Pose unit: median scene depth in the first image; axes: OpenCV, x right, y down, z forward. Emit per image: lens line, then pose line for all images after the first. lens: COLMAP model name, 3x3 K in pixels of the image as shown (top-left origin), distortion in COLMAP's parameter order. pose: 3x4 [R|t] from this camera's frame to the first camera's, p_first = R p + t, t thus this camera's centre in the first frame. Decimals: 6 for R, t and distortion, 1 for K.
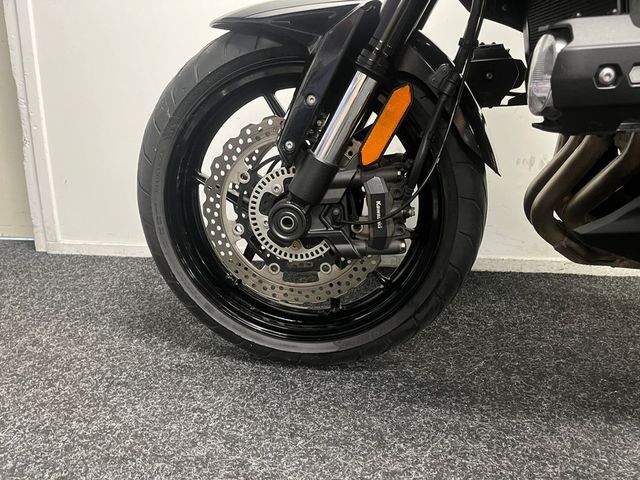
lens RADIAL K [[481.3, 0, 330.9], [0, 481.3, 241.5], [0, 0, 1]] dist [0.063418, -0.072460]
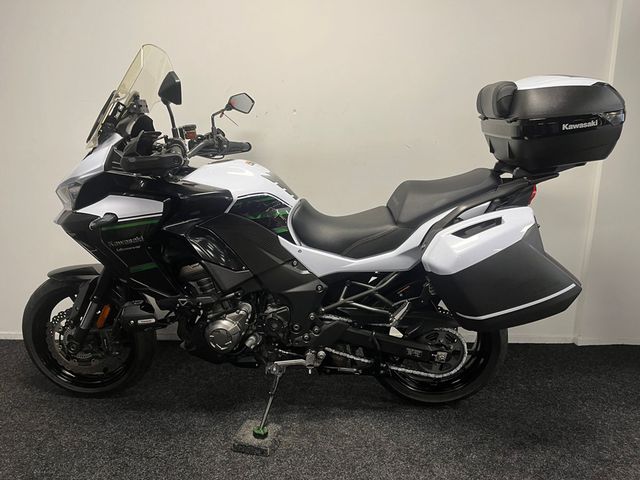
lens RADIAL K [[481.3, 0, 317.9], [0, 481.3, 240.0], [0, 0, 1]] dist [0.063418, -0.072460]
pose [[0.997596, -0.028056, 0.063369, 1.071354], [0.030252, 0.998965, -0.033969, -0.481240], [-0.062351, 0.035804, 0.997412, -1.789219]]
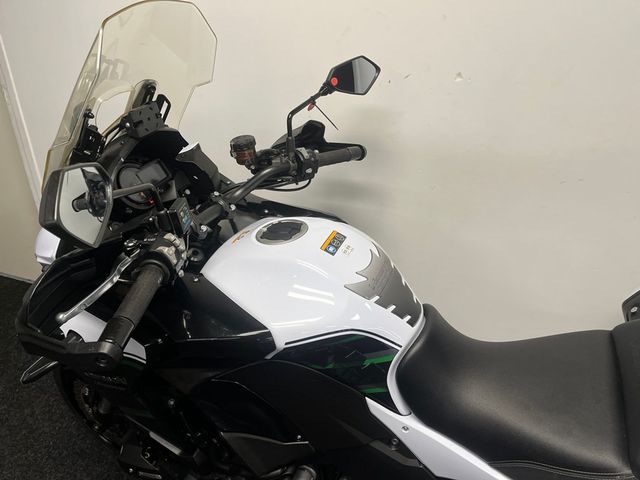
lens RADIAL K [[481.3, 0, 322.7], [0, 481.3, 241.8], [0, 0, 1]] dist [0.063418, -0.072460]
pose [[0.960759, 0.119740, -0.250208, 1.182743], [-0.057153, 0.968127, 0.243851, -1.272852], [0.271432, -0.219982, 0.936981, -0.513640]]
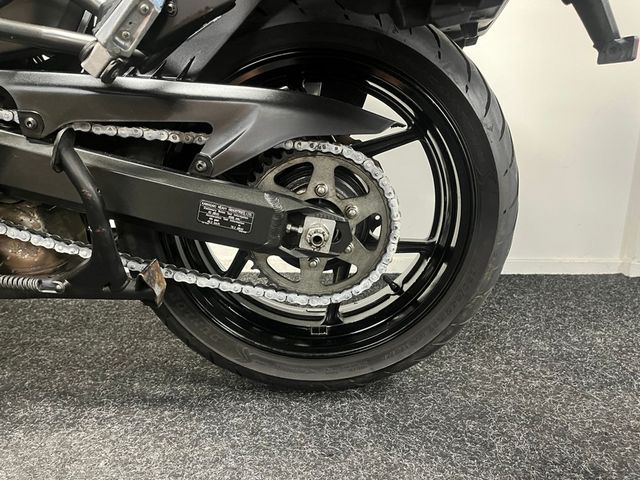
lens RADIAL K [[481.3, 0, 324.9], [0, 481.3, 241.5], [0, 0, 1]] dist [0.063418, -0.072460]
pose [[0.992582, -0.025856, 0.118797, 1.763066], [0.028379, 0.999405, -0.019598, 0.082109], [-0.118220, 0.022824, 0.992725, -0.097814]]
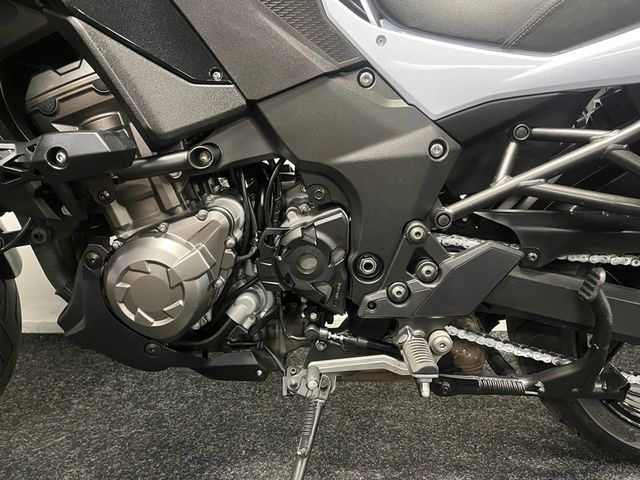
lens RADIAL K [[481.3, 0, 319.8], [0, 481.3, 243.4], [0, 0, 1]] dist [0.063418, -0.072460]
pose [[0.997031, -0.039668, 0.065990, 0.958586], [0.043202, 0.997658, -0.053026, -0.120372], [-0.063732, 0.055720, 0.996410, -0.187791]]
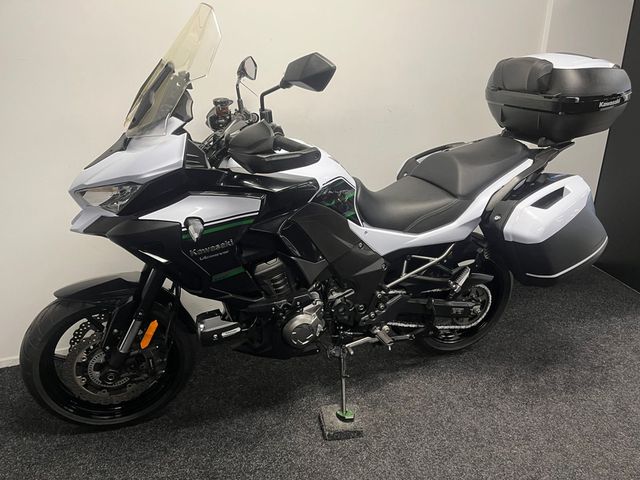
lens RADIAL K [[481.3, 0, 322.0], [0, 481.3, 240.9], [0, 0, 1]] dist [0.063418, -0.072460]
pose [[0.887719, -0.158070, 0.432398, -0.088297], [0.117737, 0.985925, 0.118705, -0.774974], [-0.445076, -0.054468, 0.893835, -1.401428]]
